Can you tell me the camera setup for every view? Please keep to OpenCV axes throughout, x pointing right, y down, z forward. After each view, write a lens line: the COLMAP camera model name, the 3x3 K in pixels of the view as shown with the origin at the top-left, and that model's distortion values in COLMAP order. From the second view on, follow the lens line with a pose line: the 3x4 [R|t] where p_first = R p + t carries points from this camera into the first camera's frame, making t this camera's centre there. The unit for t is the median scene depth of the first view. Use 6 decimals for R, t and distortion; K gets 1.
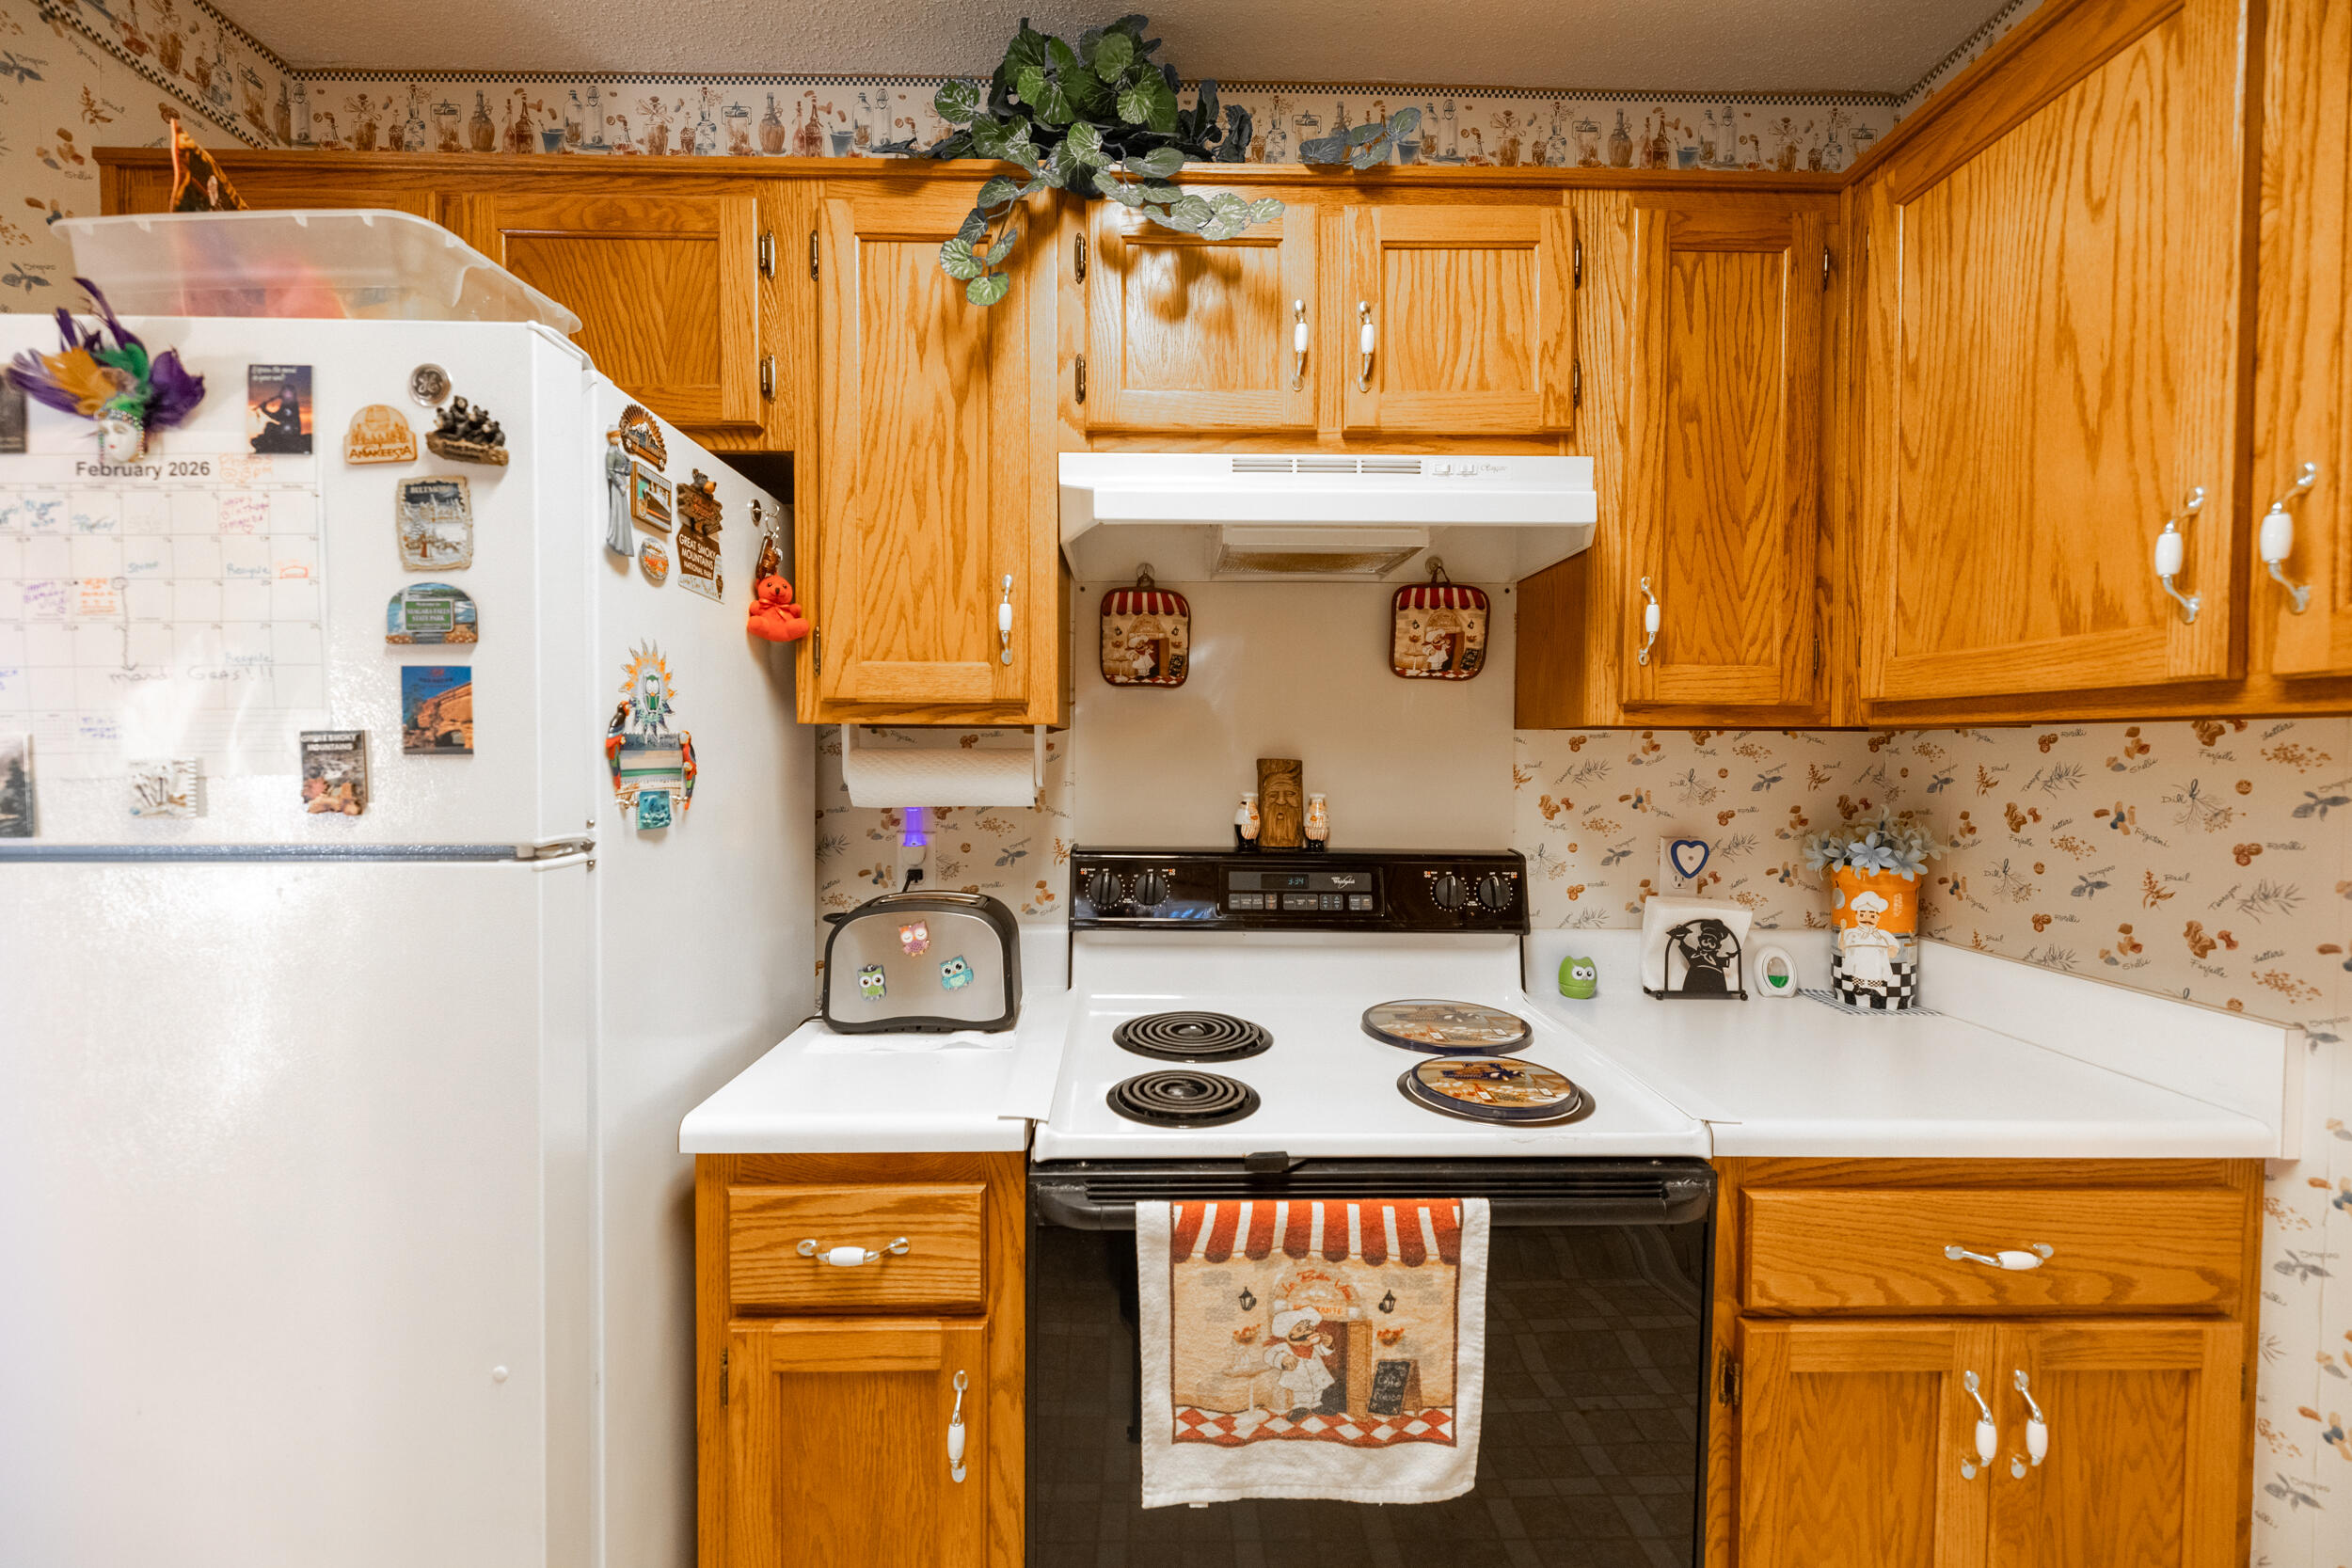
lens RADIAL K [[993.8, 0, 1174.6], [0, 993.8, 778.3], [0, 0, 1]] dist [-0.001390, -0.000087]
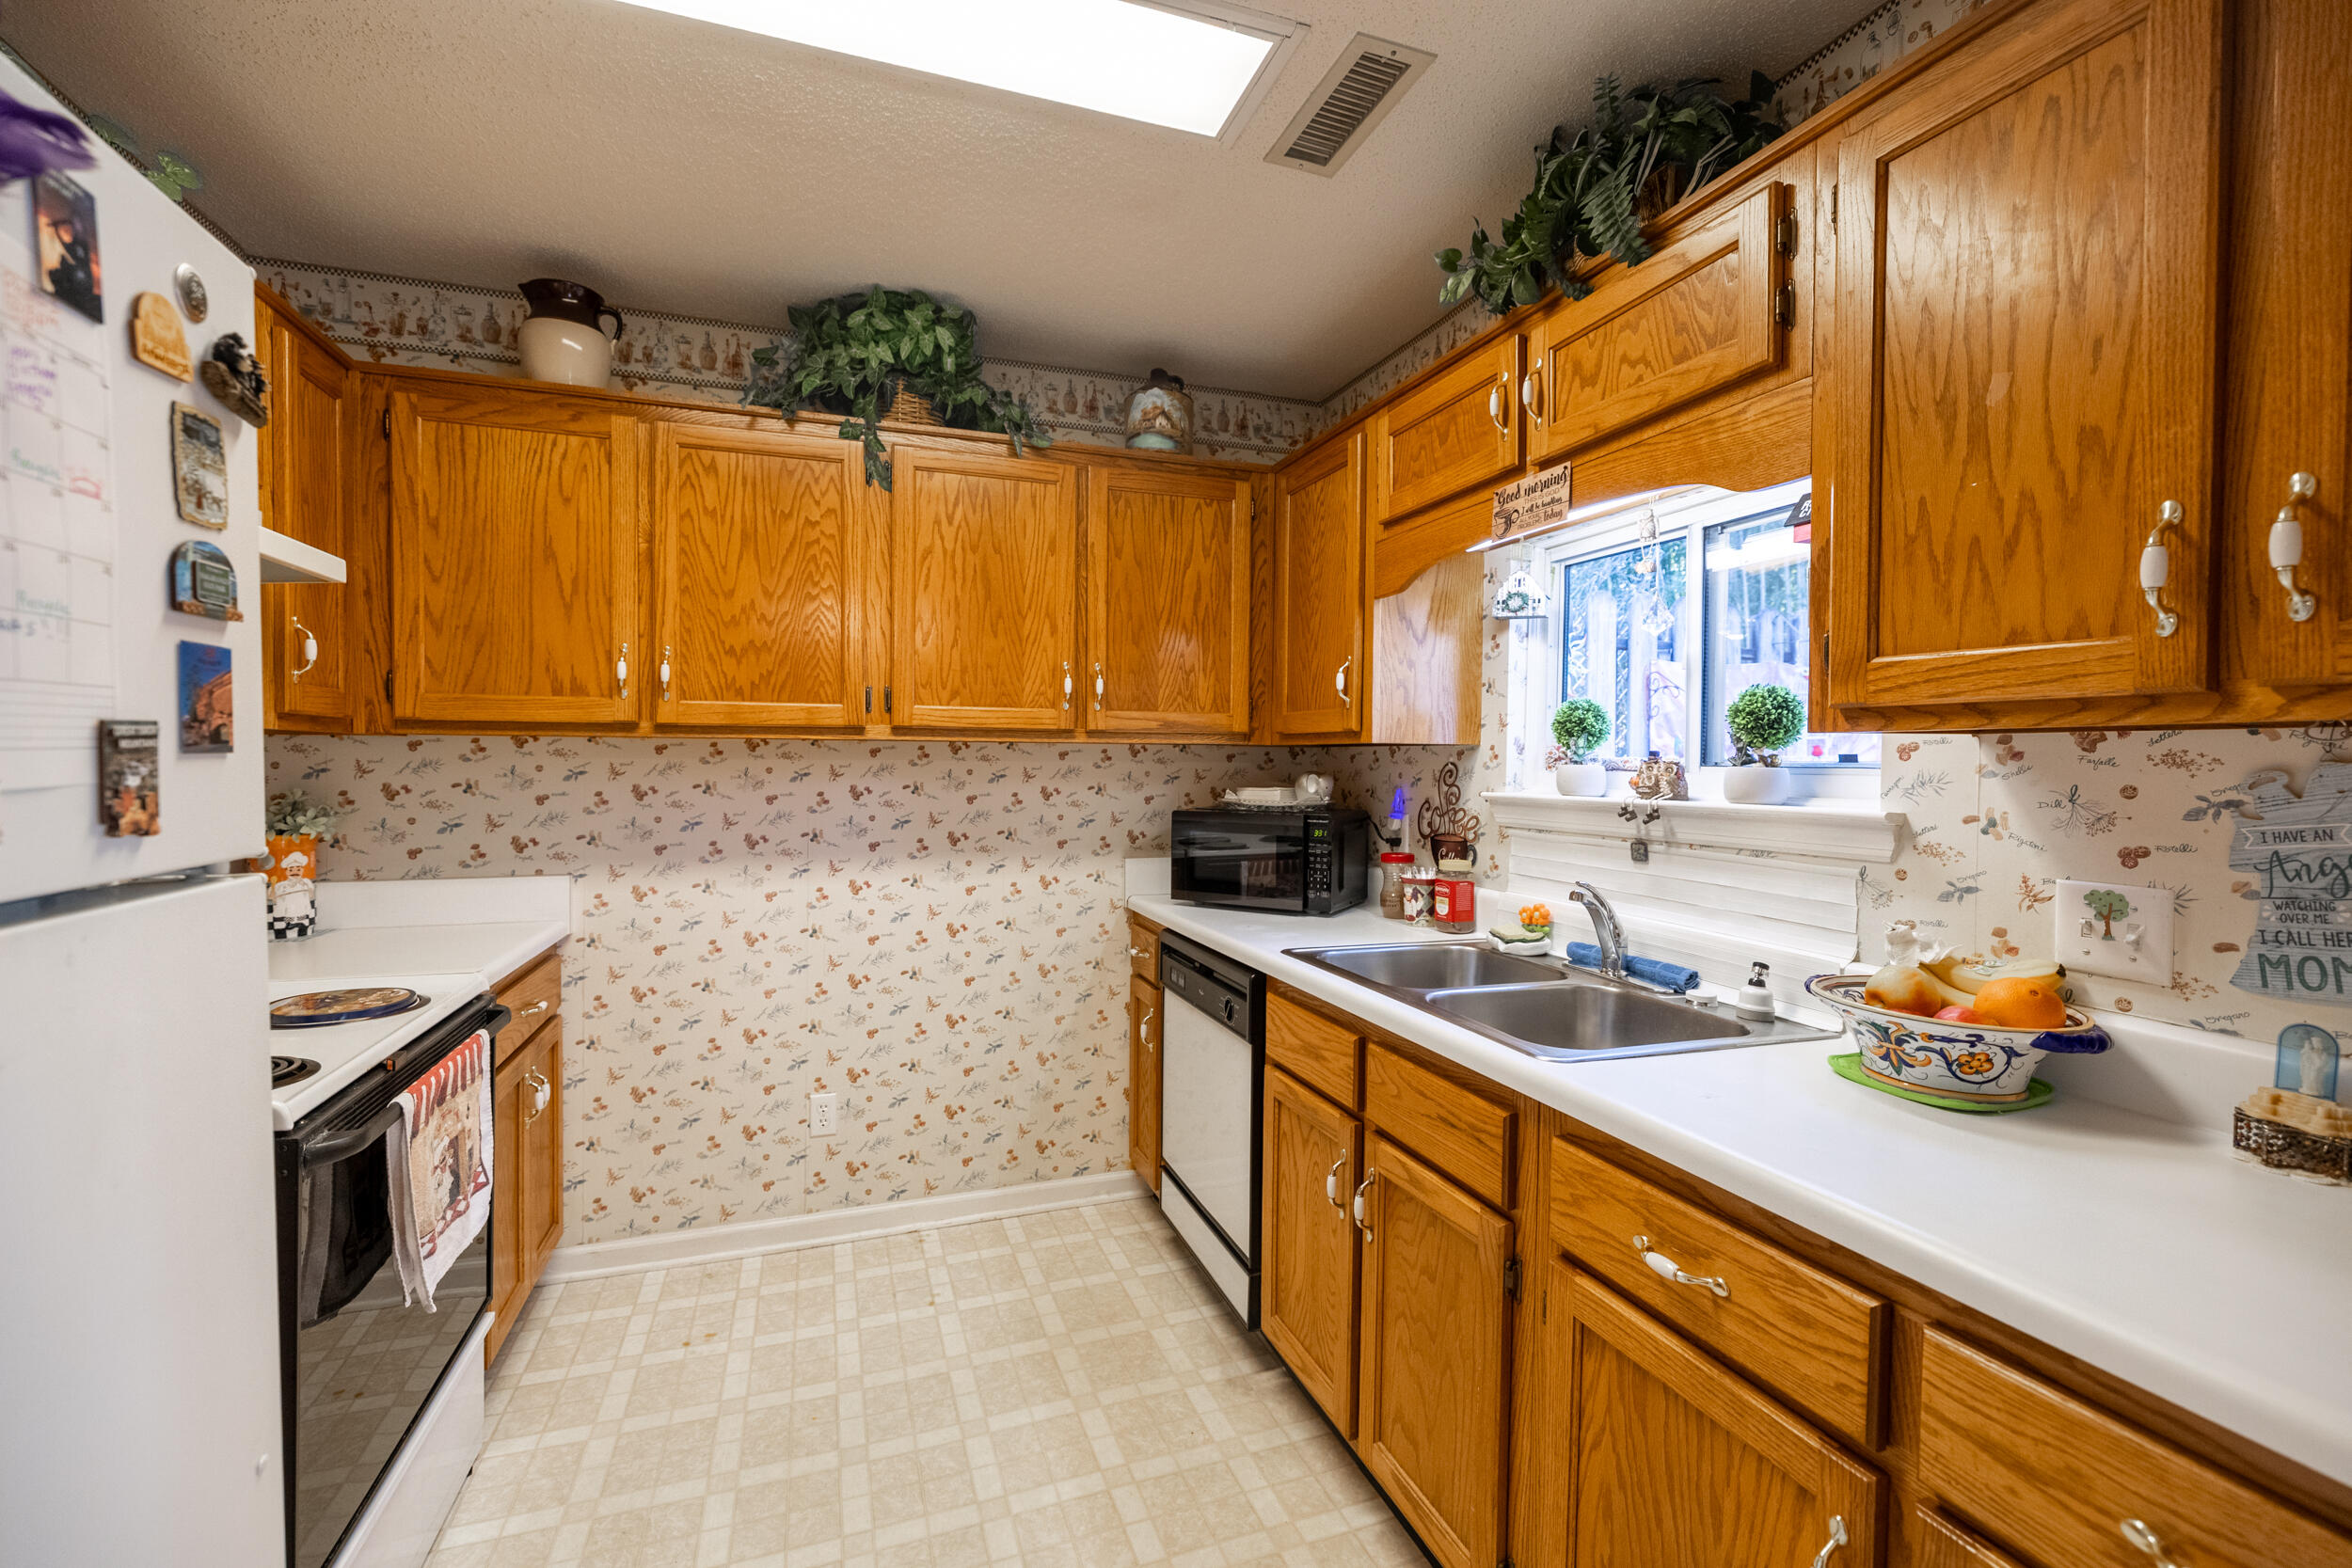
lens RADIAL K [[993.8, 0, 1173.6], [0, 993.8, 776.2], [0, 0, 1]] dist [-0.001390, -0.000087]
pose [[-0.317048, -0.022126, 0.948152, -1.336307], [0.019503, 0.999364, 0.029842, -0.010688], [-0.948209, 0.027953, -0.316414, 0.383375]]
